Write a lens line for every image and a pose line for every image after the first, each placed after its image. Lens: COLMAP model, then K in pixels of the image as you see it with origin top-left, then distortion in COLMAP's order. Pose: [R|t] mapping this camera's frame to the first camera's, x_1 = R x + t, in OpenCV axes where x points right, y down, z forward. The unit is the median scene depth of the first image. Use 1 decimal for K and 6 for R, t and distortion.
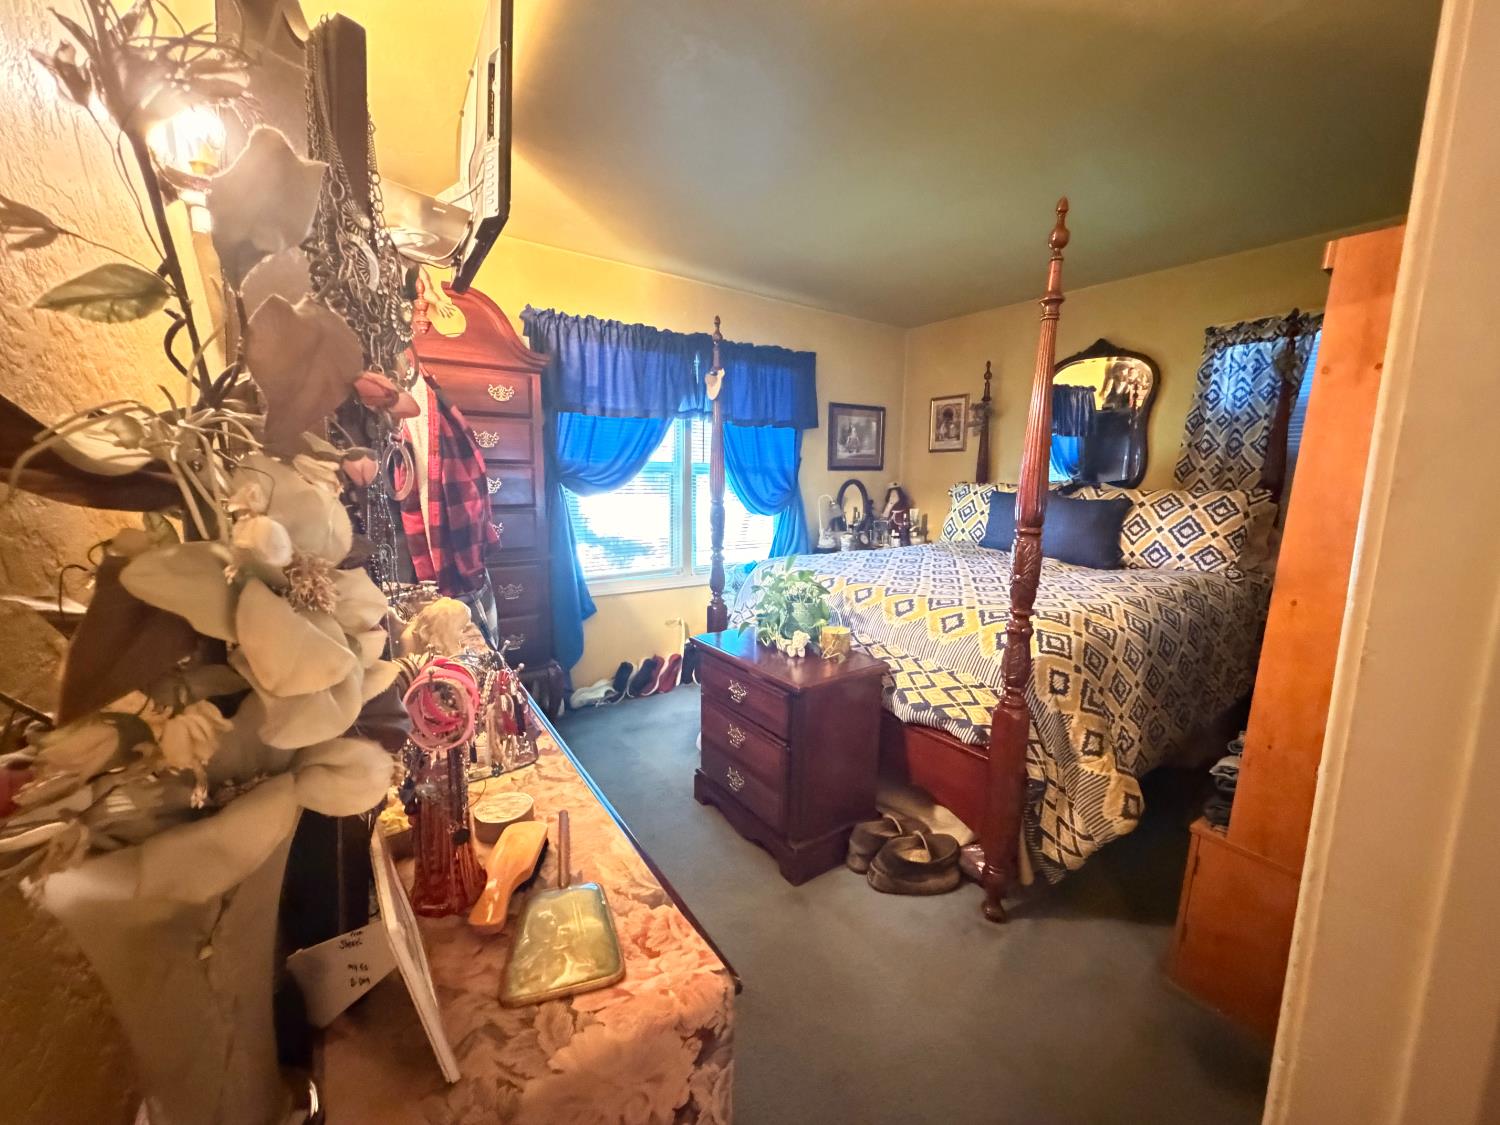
lens RADIAL K [[601.5, 0, 749.3], [0, 601.5, 557.2], [0, 0, 1]] dist [0.000598, 0.000292]
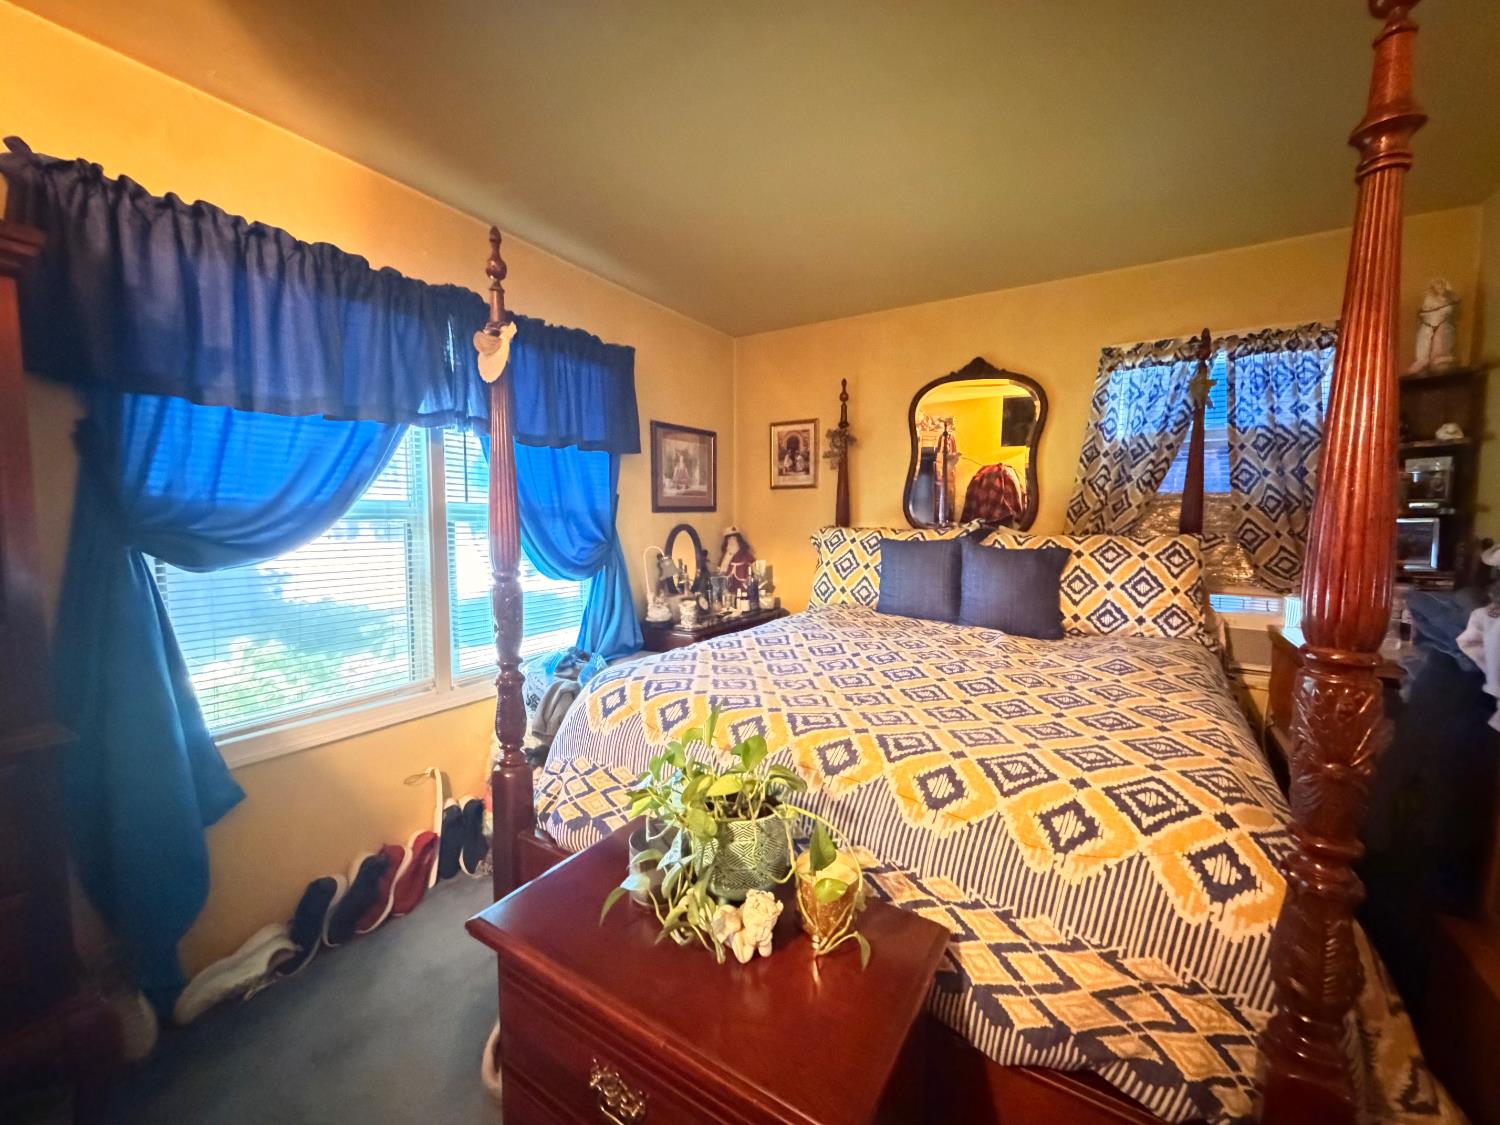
lens RADIAL K [[601.5, 0, 746.4], [0, 601.5, 563.0], [0, 0, 1]] dist [0.000598, 0.000292]
pose [[0.928507, -0.037635, 0.369403, -0.047333], [0.058443, 0.997263, -0.045297, -0.060119], [-0.366688, 0.063648, 0.928164, 0.389533]]
